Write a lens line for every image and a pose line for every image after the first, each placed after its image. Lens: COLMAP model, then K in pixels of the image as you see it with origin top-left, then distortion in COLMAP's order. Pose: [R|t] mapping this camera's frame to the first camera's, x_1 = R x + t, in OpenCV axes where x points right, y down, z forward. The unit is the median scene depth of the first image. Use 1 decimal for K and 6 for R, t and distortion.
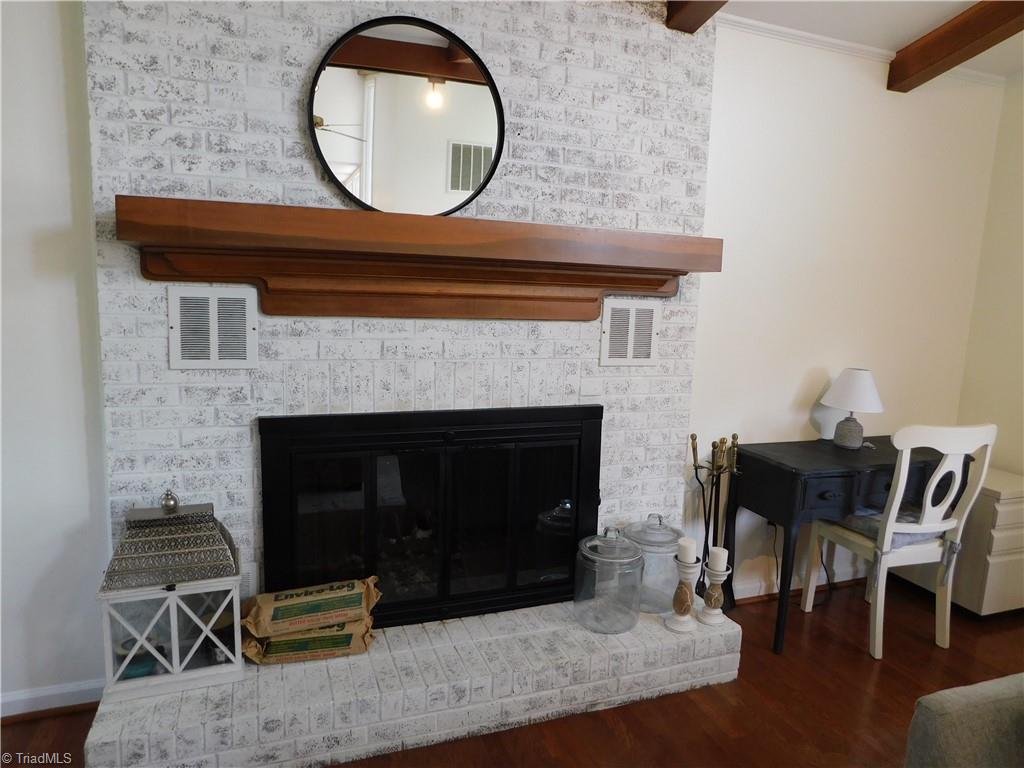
lens RADIAL K [[669.7, 0, 512.0], [0, 669.7, 384.0], [0, 0, 1]] dist [-0.031280, 0.002804]
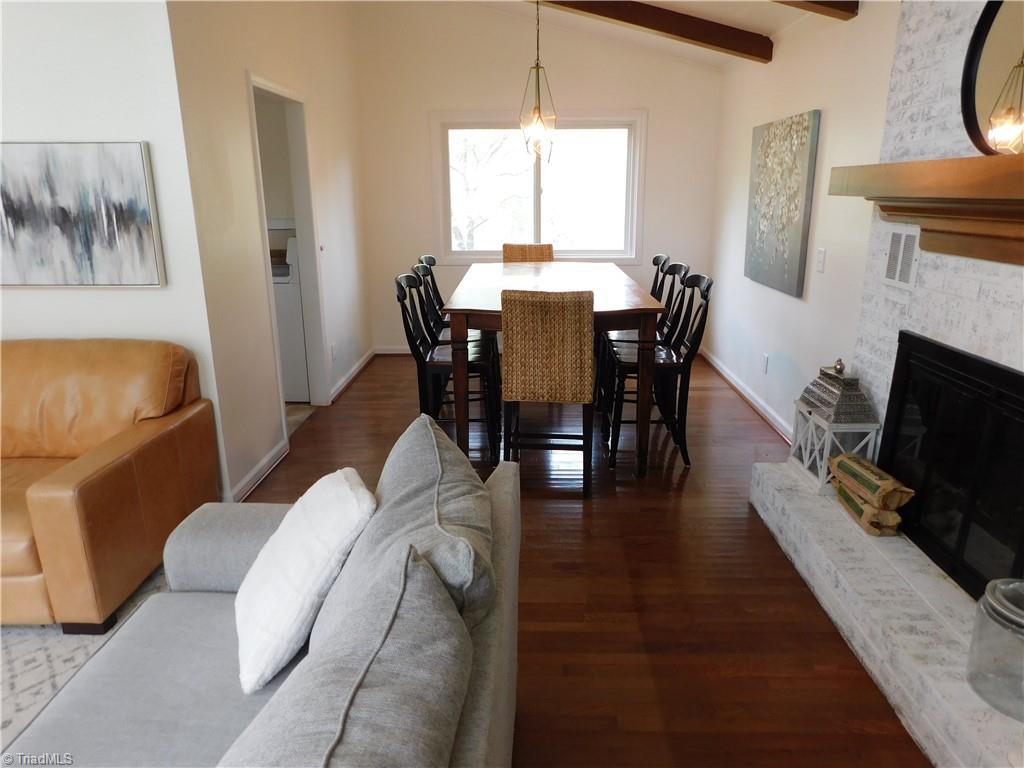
lens RADIAL K [[669.7, 0, 512.0], [0, 669.7, 384.0], [0, 0, 1]] dist [-0.031280, 0.002804]
pose [[-0.379065, 0.224749, -0.897662, 1.066841], [-0.133274, 0.946685, 0.293302, -0.123992], [0.915723, 0.230815, -0.328901, 0.753761]]
